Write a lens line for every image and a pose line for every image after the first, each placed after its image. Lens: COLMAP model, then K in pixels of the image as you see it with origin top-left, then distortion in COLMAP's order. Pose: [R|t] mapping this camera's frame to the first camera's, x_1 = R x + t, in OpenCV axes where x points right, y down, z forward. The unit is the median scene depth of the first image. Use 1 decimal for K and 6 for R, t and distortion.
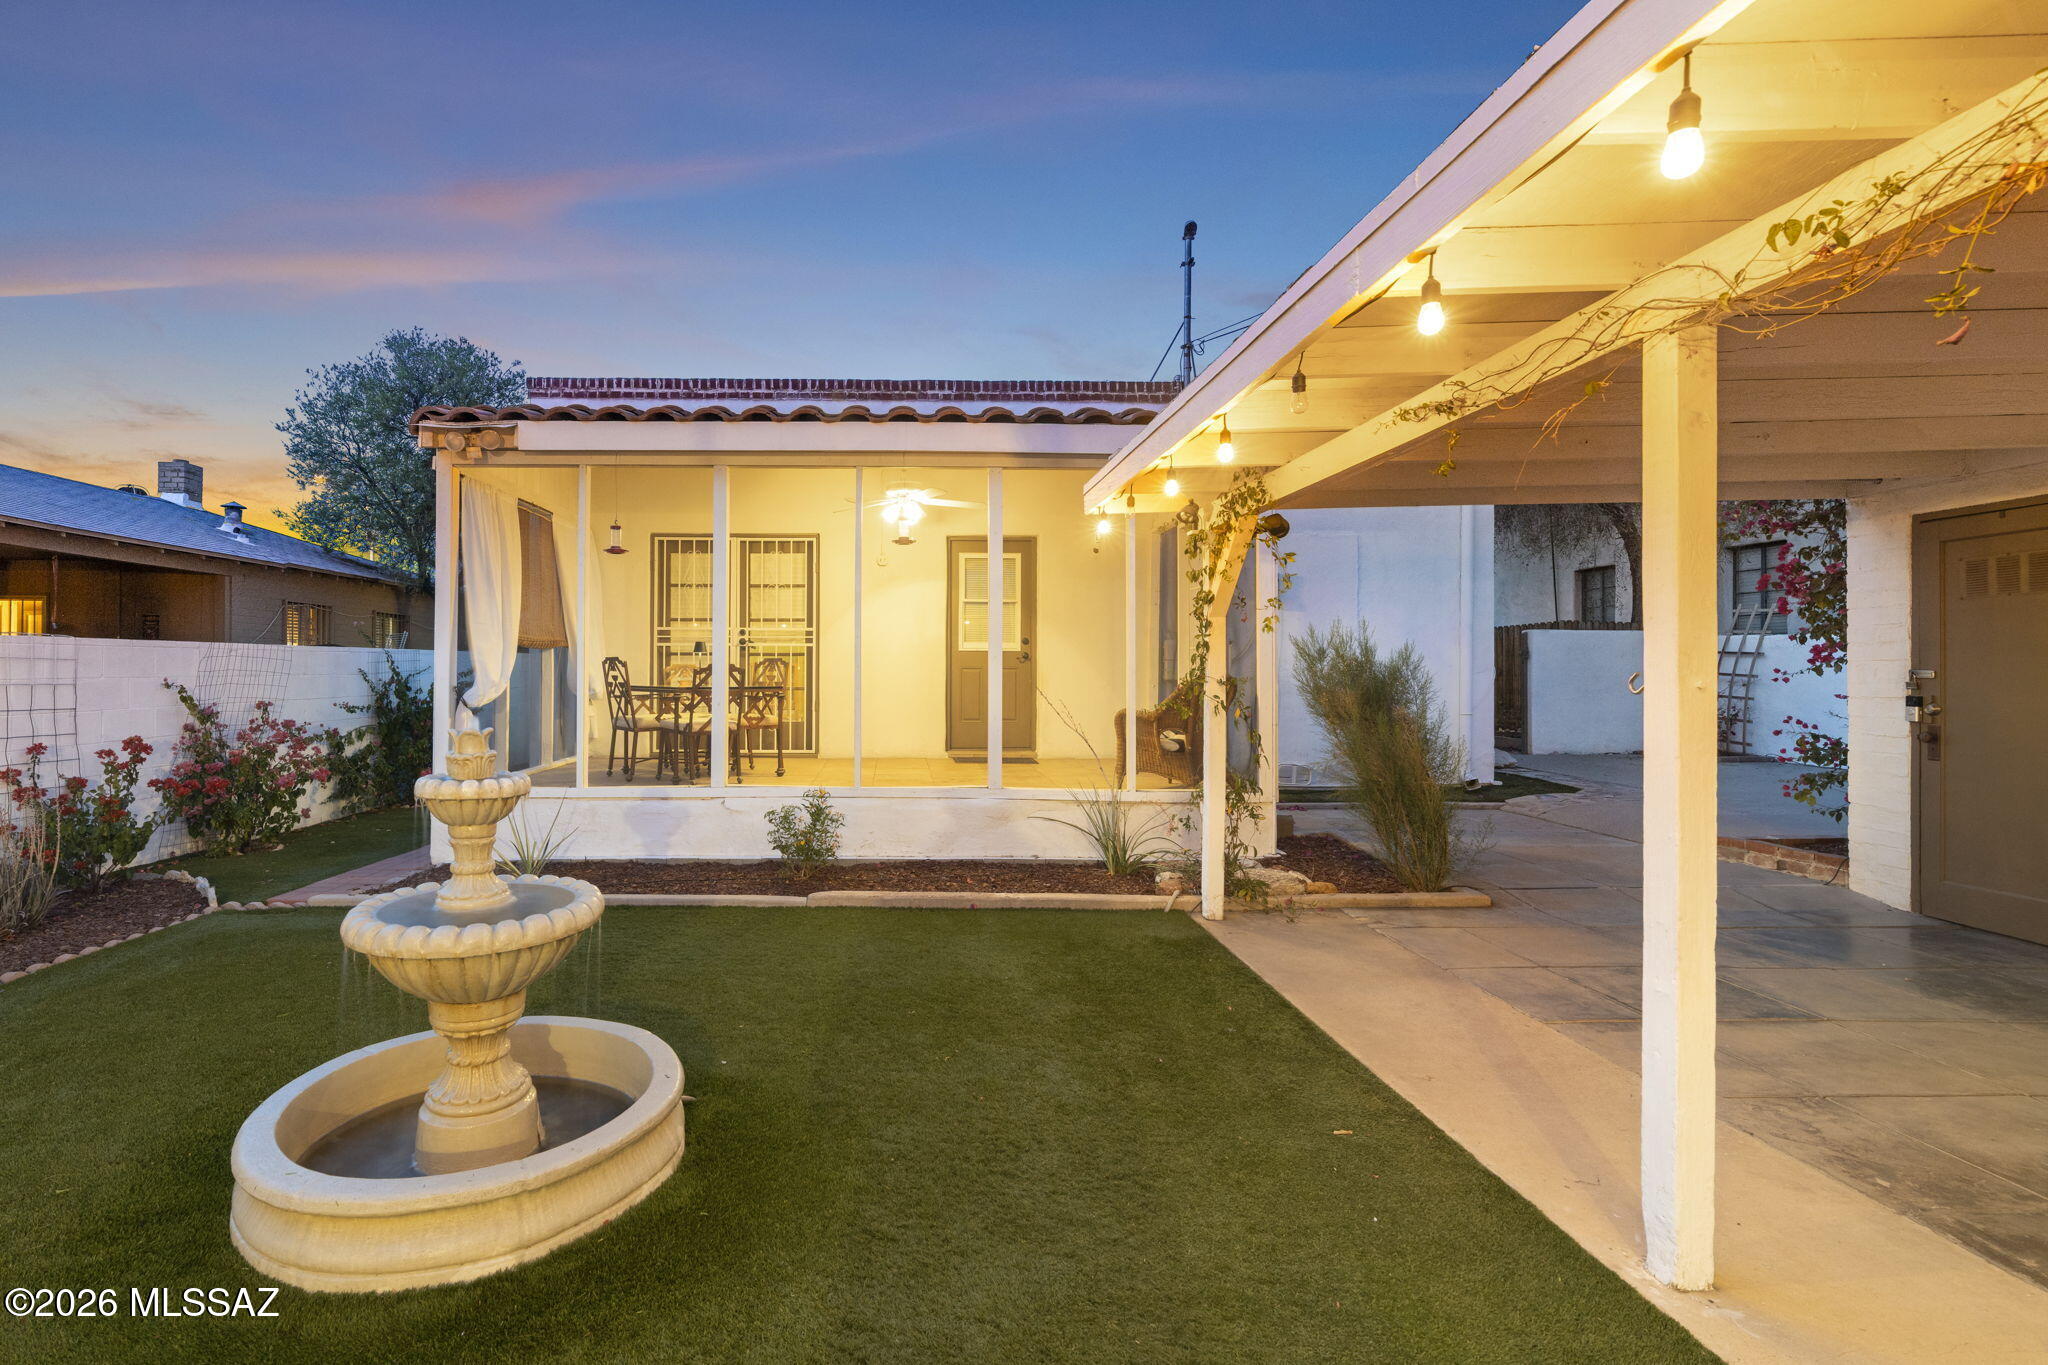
lens RADIAL K [[912.3, 0, 1001.1], [0, 912.3, 656.7], [0, 0, 1]] dist [-0.000826, 0.000052]
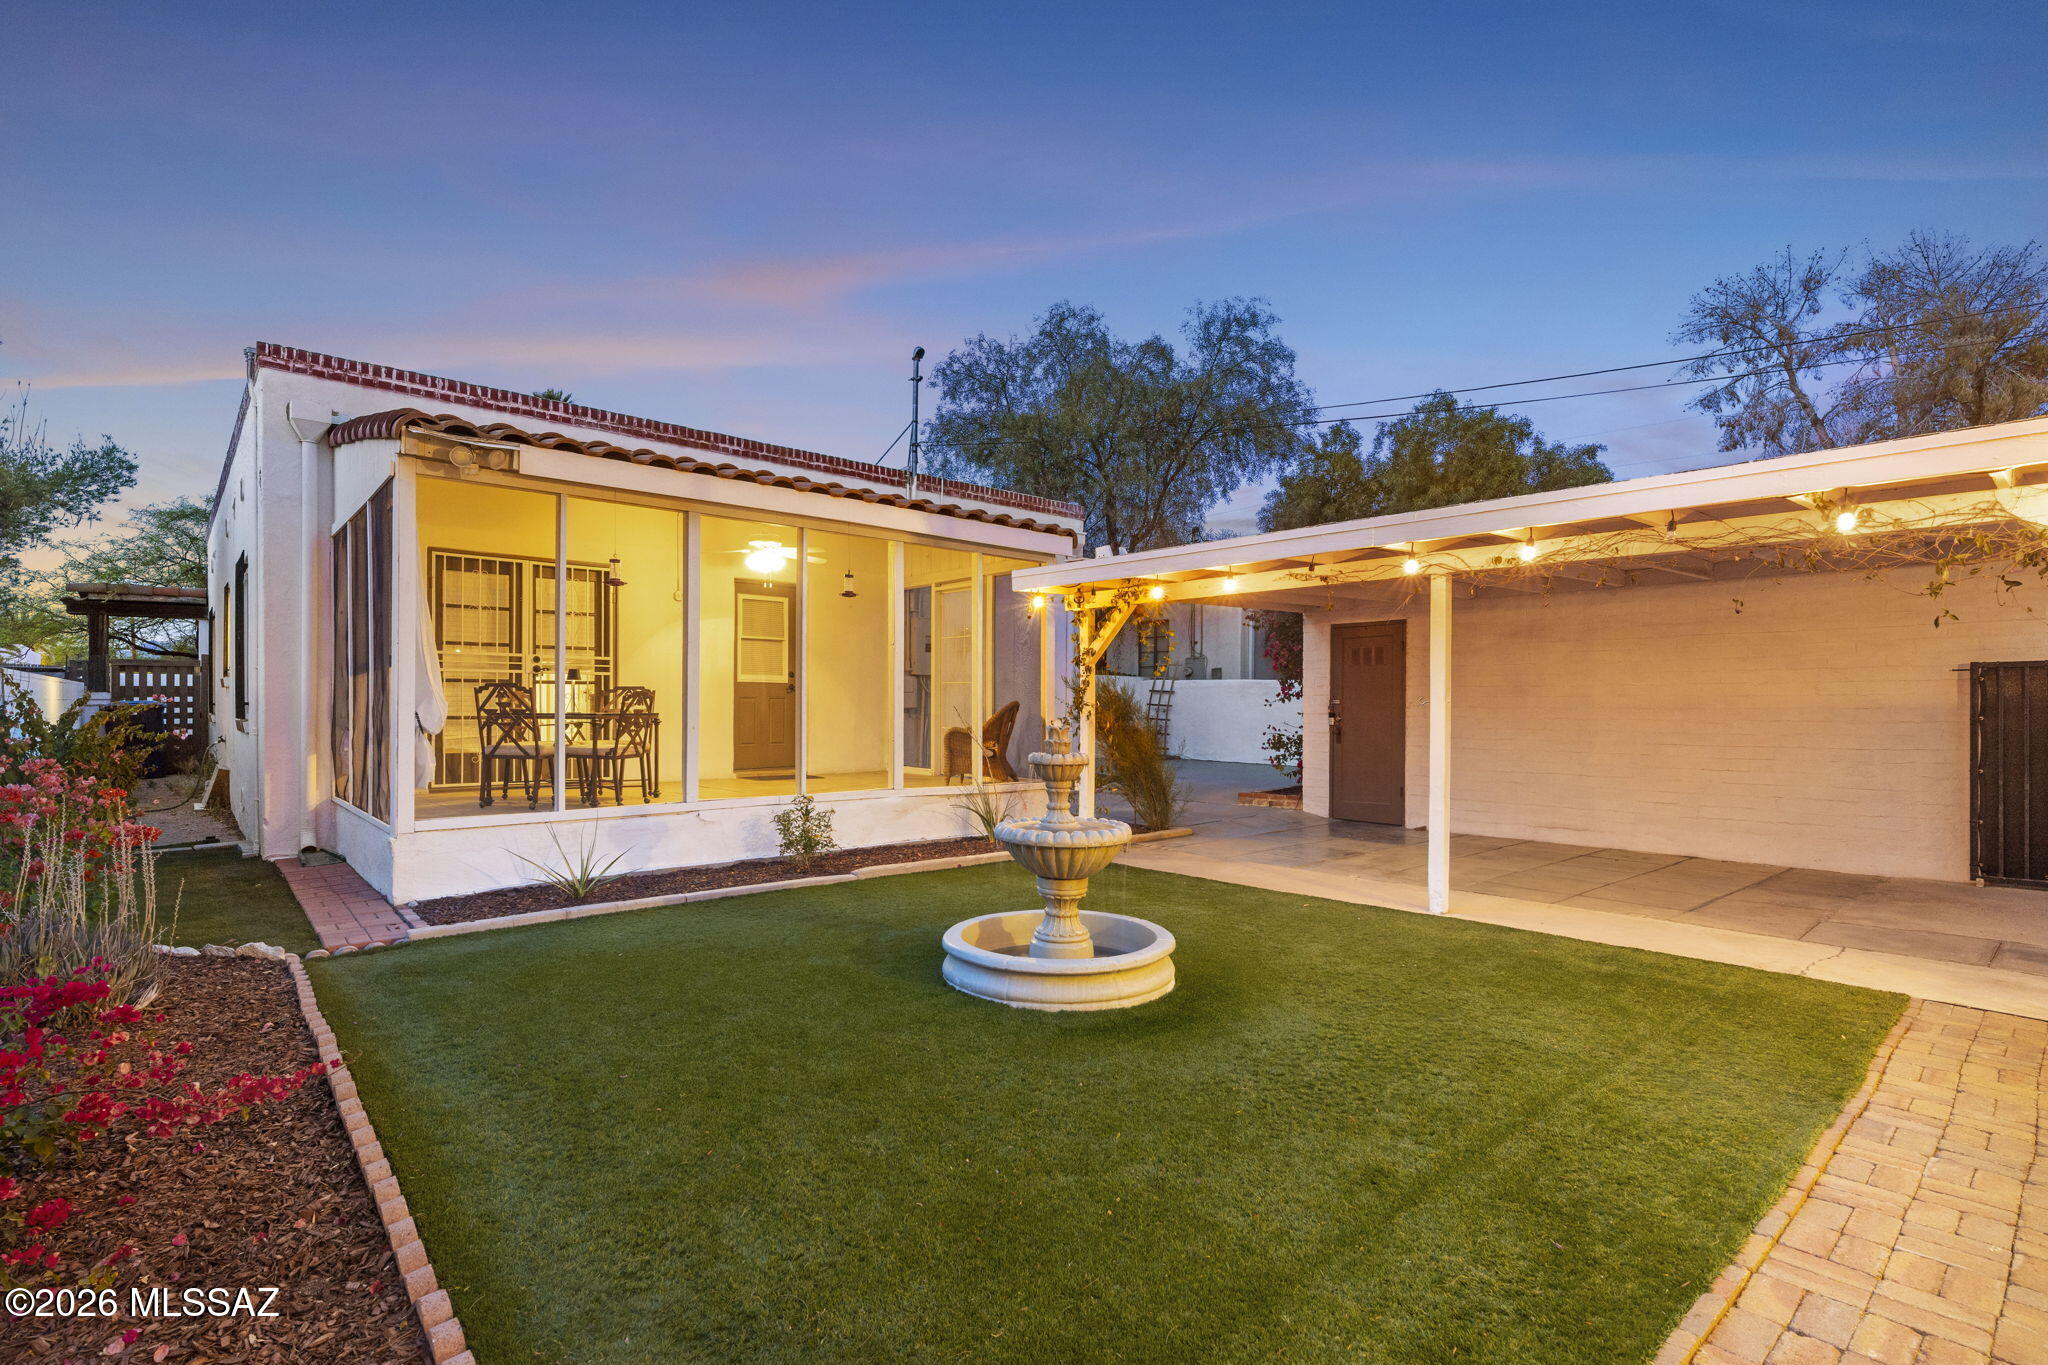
lens RADIAL K [[936.2, 0, 1023.8], [0, 936.2, 699.4], [0, 0, 1]] dist [-0.002037, 0.000923]
pose [[0.758709, 0.004213, 0.651416, -0.659238], [-0.009270, 0.999948, 0.004331, 0.007793], [-0.651364, -0.009325, 0.758708, -0.110259]]
